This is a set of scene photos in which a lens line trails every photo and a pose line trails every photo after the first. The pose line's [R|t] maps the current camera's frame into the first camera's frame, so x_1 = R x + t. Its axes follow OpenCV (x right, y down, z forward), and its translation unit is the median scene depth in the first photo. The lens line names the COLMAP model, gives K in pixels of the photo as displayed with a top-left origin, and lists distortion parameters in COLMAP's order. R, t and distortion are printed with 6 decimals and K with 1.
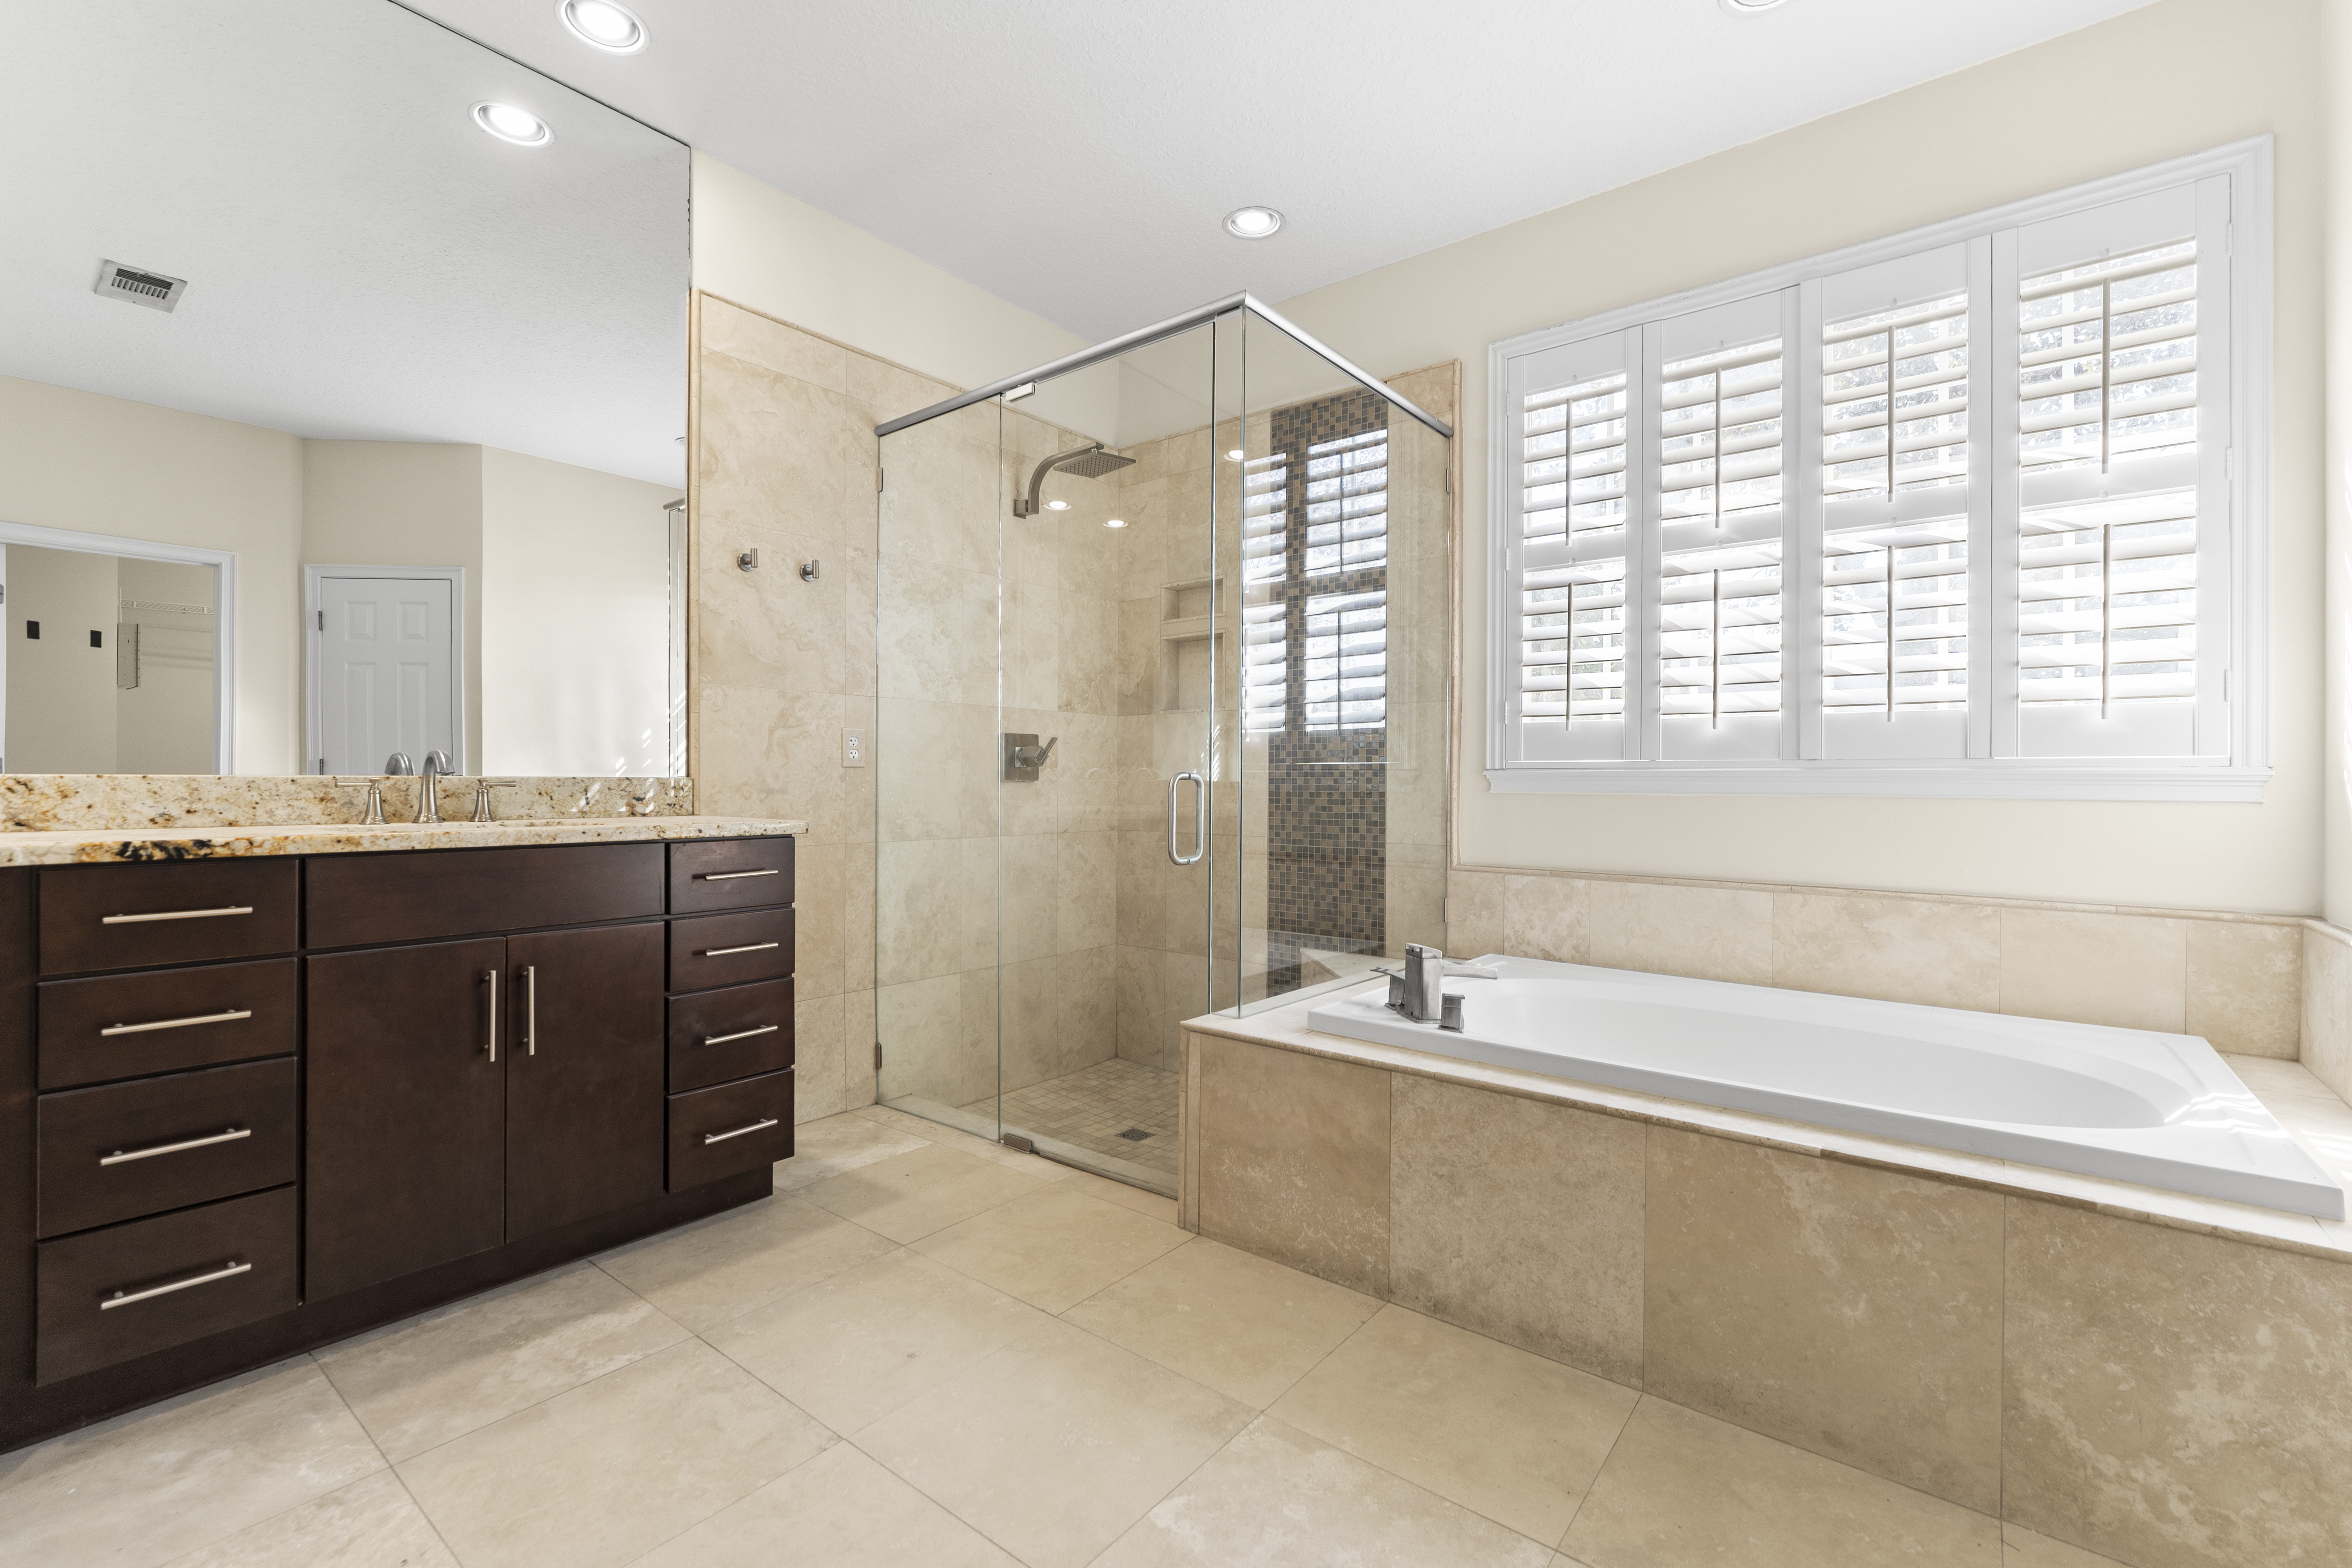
lens RADIAL K [[1011.2, 0, 1166.2], [0, 1011.2, 778.8], [0, 0, 1]] dist [-0.002208, -0.000233]
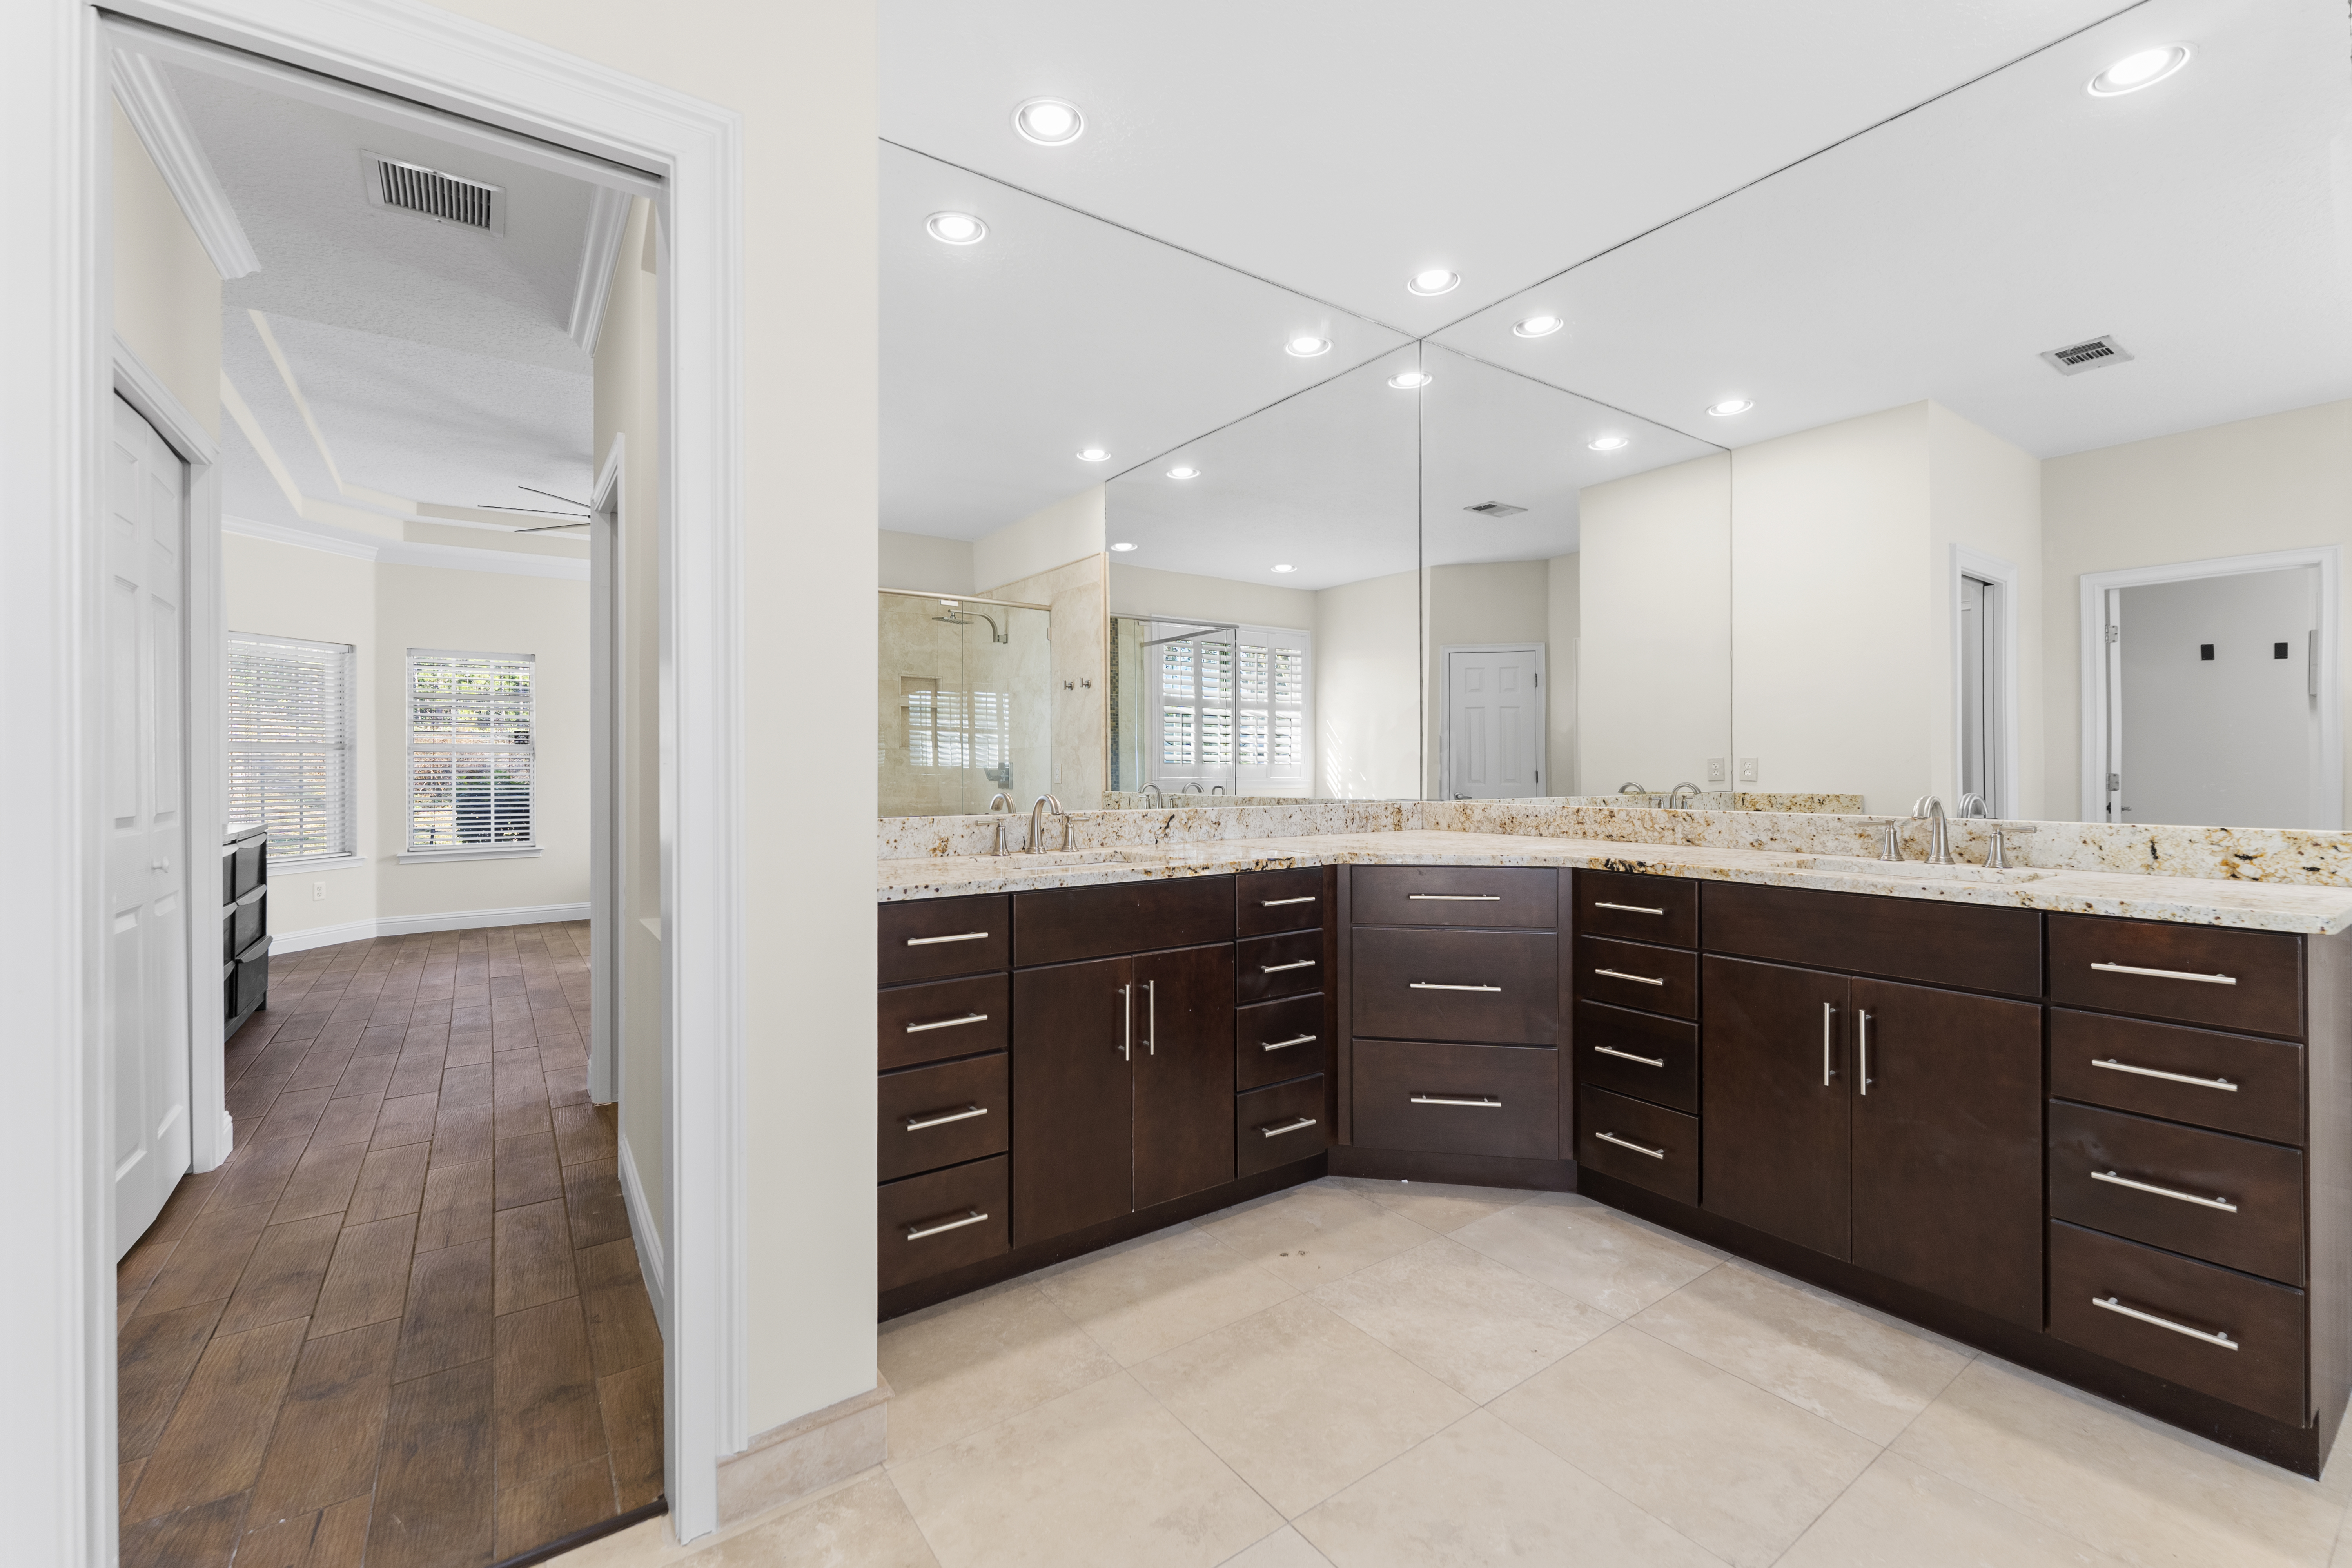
lens RADIAL K [[968.1, 0, 1165.1], [0, 968.1, 772.9], [0, 0, 1]] dist [0.002360, 0.000139]
pose [[-0.272869, 0.001128, -0.962051, 0.573978], [0.003738, 0.999993, 0.000112, -0.067284], [0.962044, -0.003566, -0.272871, 0.625619]]
